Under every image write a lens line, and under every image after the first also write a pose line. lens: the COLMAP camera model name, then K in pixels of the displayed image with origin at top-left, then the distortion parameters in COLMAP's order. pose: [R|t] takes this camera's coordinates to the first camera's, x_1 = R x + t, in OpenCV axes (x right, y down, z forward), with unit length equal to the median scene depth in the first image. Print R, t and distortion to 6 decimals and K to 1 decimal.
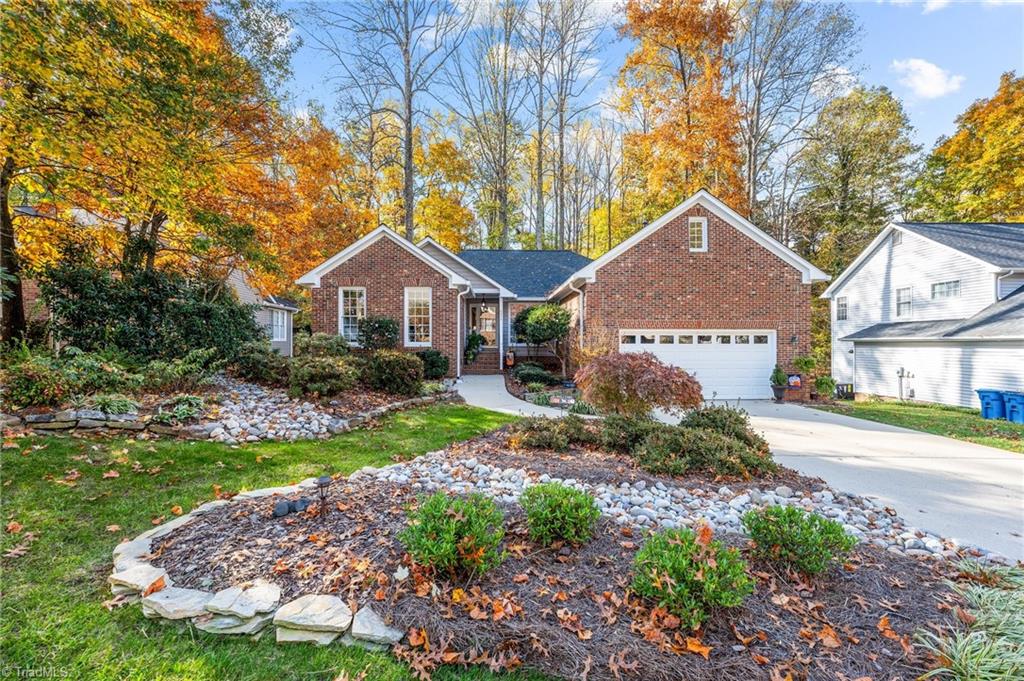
lens RADIAL K [[418.6, 0, 510.4], [0, 418.6, 338.4], [0, 0, 1]] dist [0.000803, -0.000121]
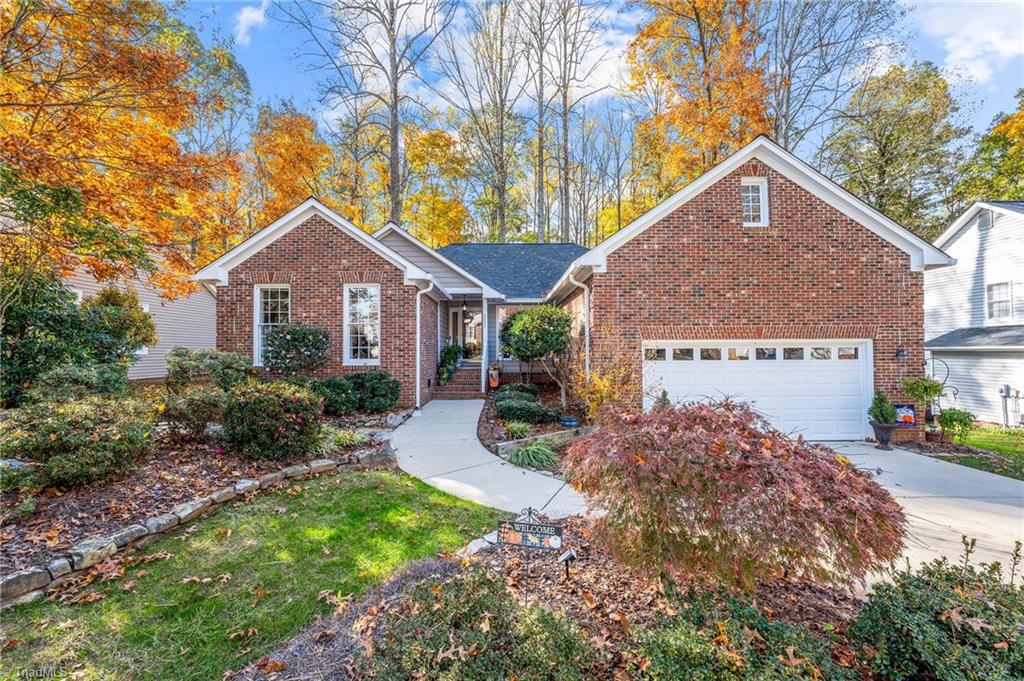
lens RADIAL K [[418.6, 0, 510.4], [0, 418.6, 338.4], [0, 0, 1]] dist [0.000803, -0.000121]
pose [[0.999752, -0.007331, -0.021043, 0.051481], [0.006975, 0.999833, -0.016898, -0.012825], [0.021164, 0.016747, 0.999636, 0.273609]]
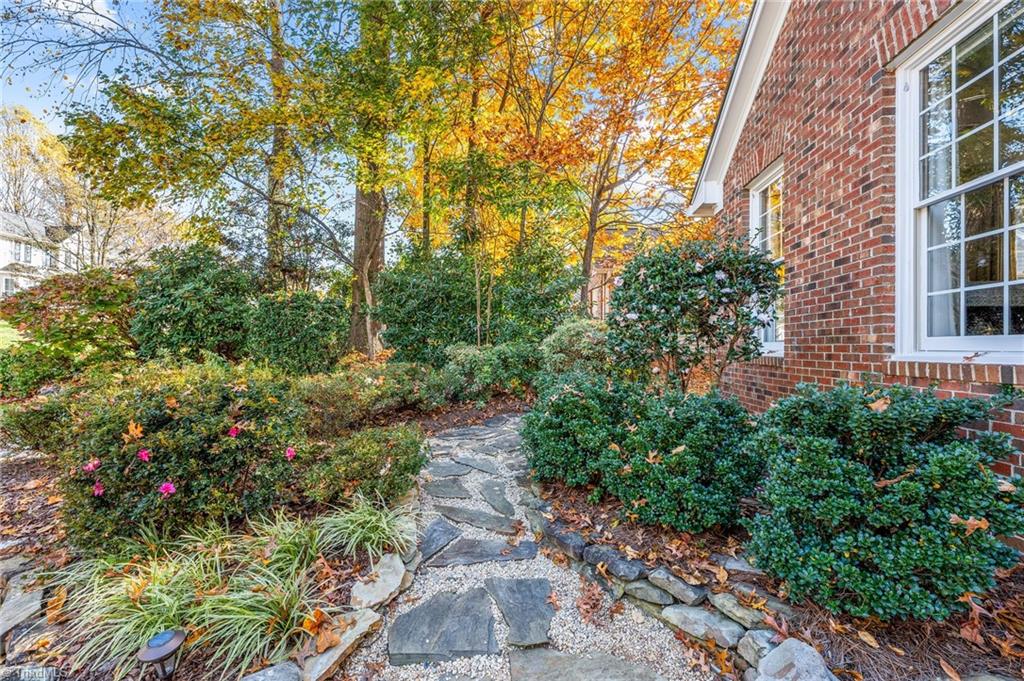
lens RADIAL K [[415.9, 0, 507.8], [0, 415.9, 346.0], [0, 0, 1]] dist [0.000395, -0.000159]
pose [[-0.153902, -0.002997, -0.988081, -0.024083], [0.007317, 0.999965, -0.004172, 0.011868], [0.988059, -0.007872, -0.153875, 0.829955]]
